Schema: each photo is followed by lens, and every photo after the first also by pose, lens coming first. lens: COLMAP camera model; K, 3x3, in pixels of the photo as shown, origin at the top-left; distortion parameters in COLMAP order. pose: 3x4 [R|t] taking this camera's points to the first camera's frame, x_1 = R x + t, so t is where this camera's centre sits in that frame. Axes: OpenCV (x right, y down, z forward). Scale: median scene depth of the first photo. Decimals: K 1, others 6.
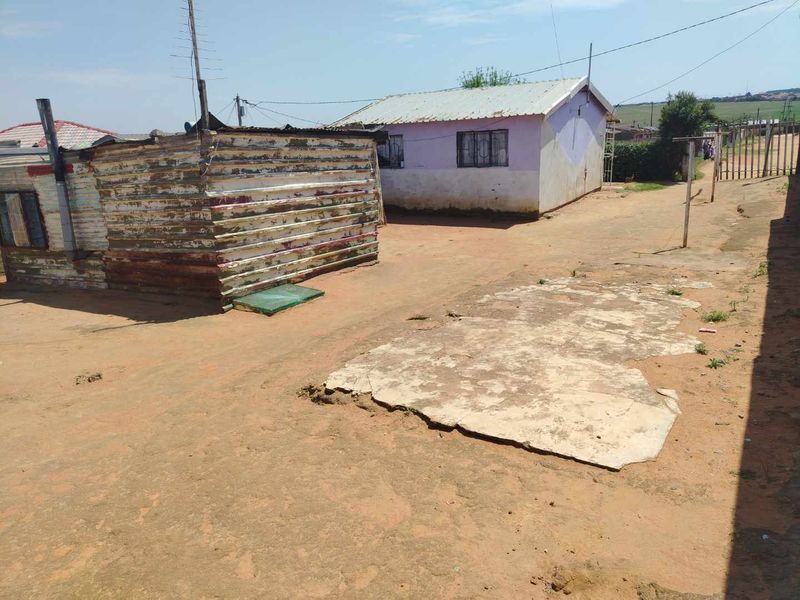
lens RADIAL K [[565.1, 0, 398.7], [0, 565.1, 296.7], [0, 0, 1]] dist [0.069723, -0.078965]
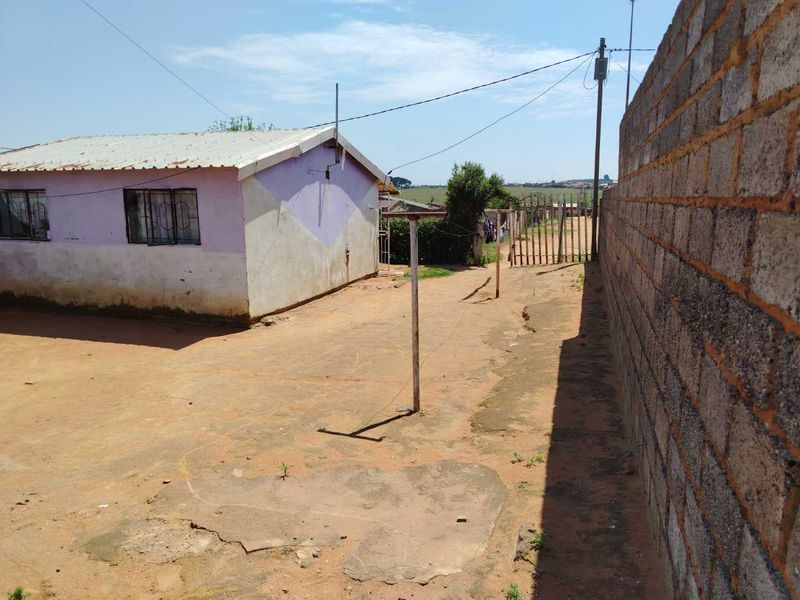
lens RADIAL K [[546.7, 0, 399.2], [0, 546.7, 294.6], [0, 0, 1]] dist [0.036831, -0.047380]
pose [[0.966878, 0.004242, 0.255205, 0.231062], [0.024833, 0.993555, -0.110595, -0.091899], [-0.254029, 0.113269, 0.960541, 0.326513]]
